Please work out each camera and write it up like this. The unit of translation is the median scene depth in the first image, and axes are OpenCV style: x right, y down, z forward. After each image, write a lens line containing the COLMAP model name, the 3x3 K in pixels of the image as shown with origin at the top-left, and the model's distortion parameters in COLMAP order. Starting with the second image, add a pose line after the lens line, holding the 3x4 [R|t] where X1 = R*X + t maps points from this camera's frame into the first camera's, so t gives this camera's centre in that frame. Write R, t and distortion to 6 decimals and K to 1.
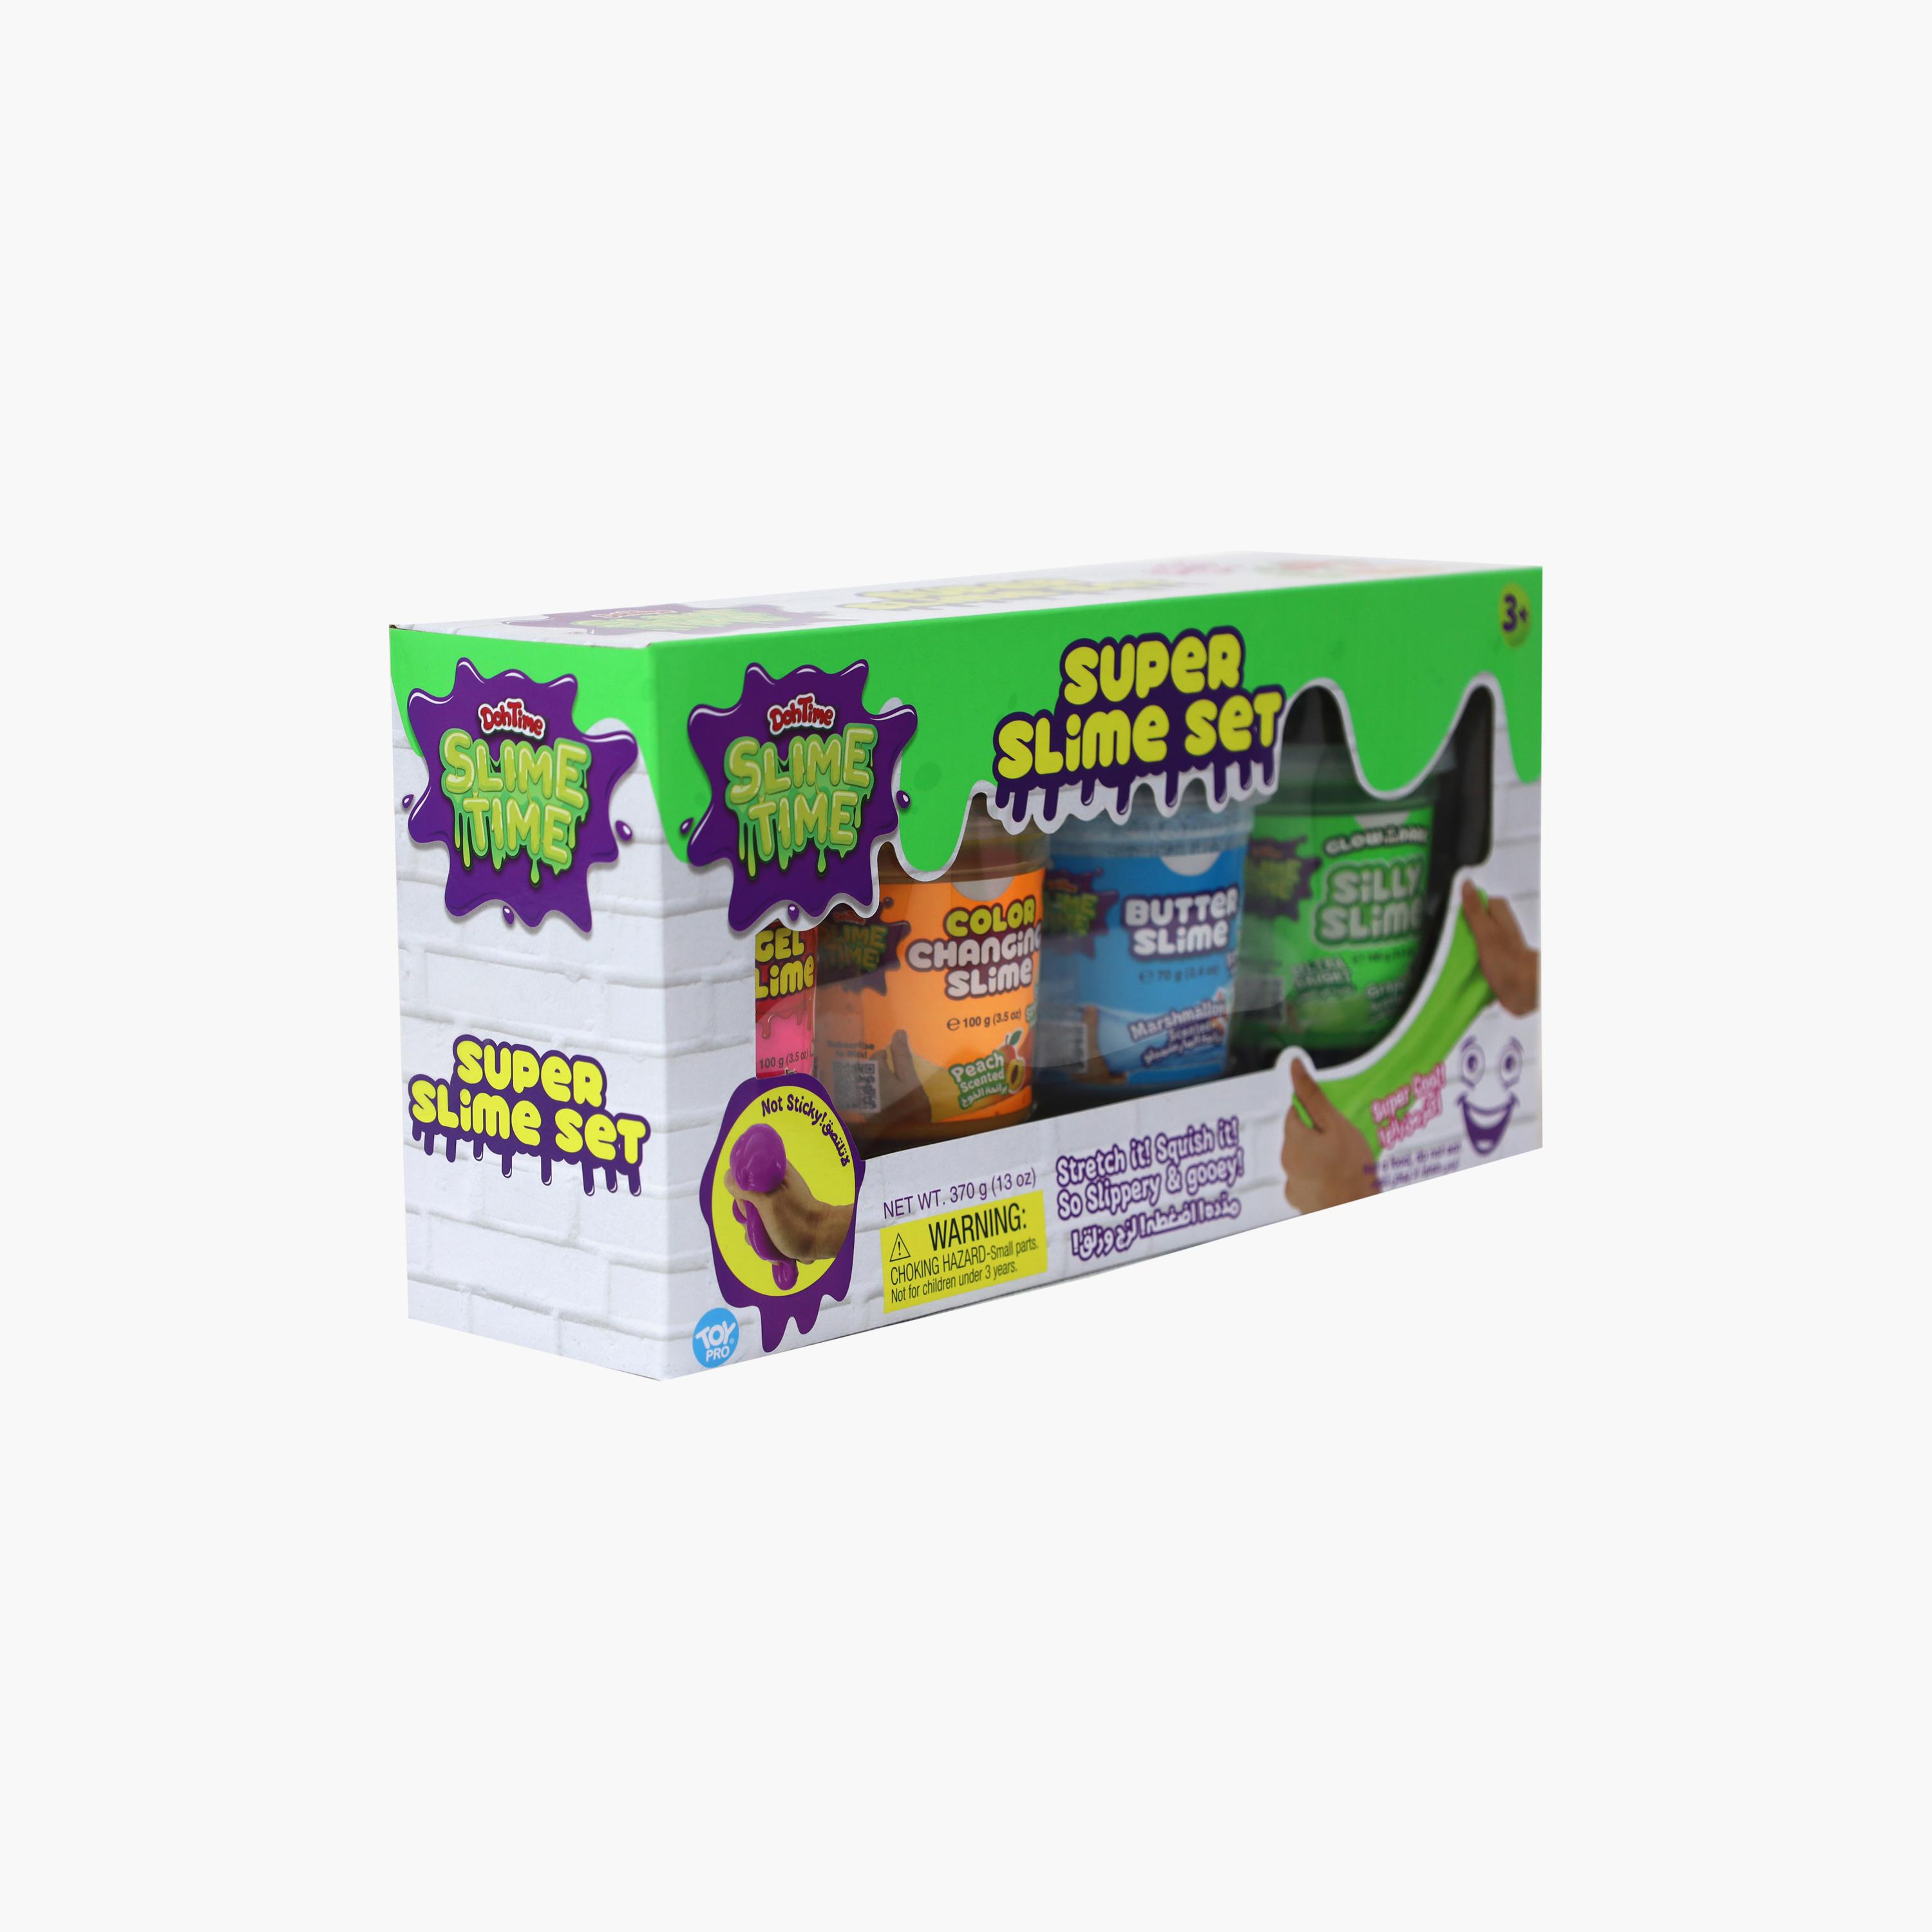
lens RADIAL K [[3868.9, 0, 966.0], [0, 3868.9, 966.0], [0, 0, 1]] dist [0.023923, 0.049221]
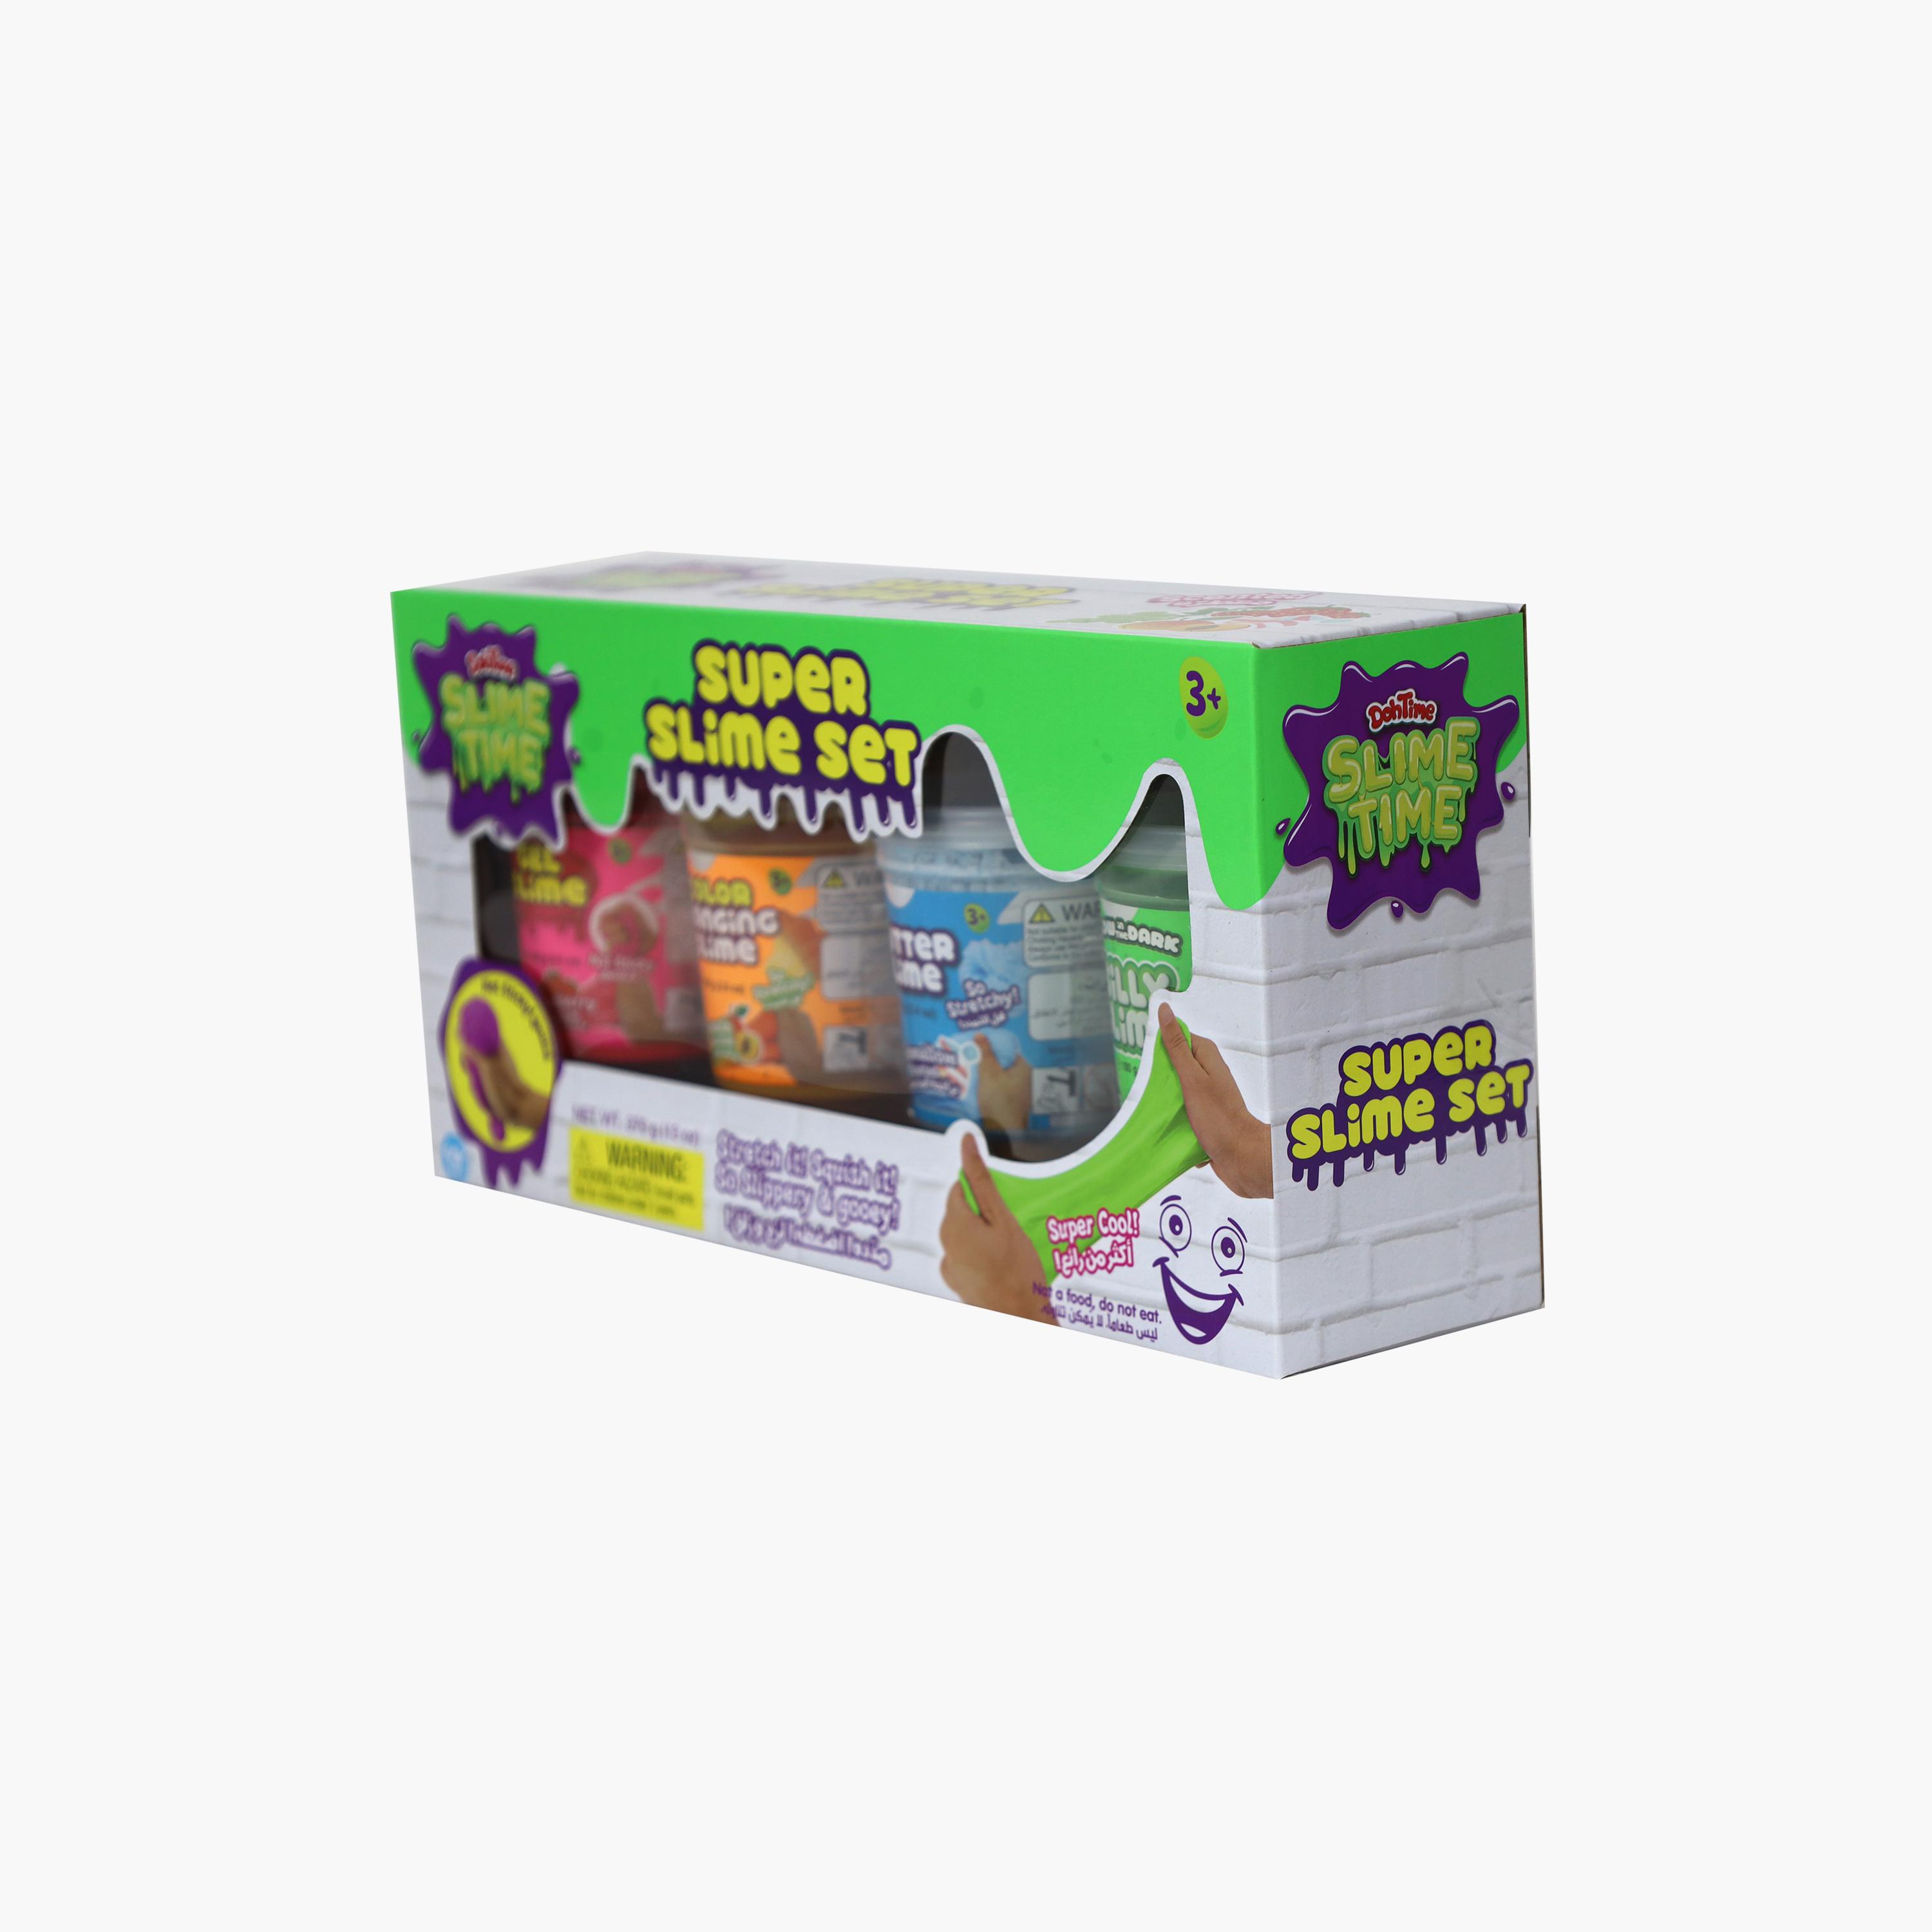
lens RADIAL K [[5164.2, 0, 966.0], [0, 5164.2, 966.0], [0, 0, 1]] dist [0.074023, 0.078313]
pose [[-0.130266, 0.173449, -0.976190, 1.309645], [-0.110169, 0.975950, 0.188108, -0.252008], [0.985339, 0.132050, -0.108024, 1.159153]]
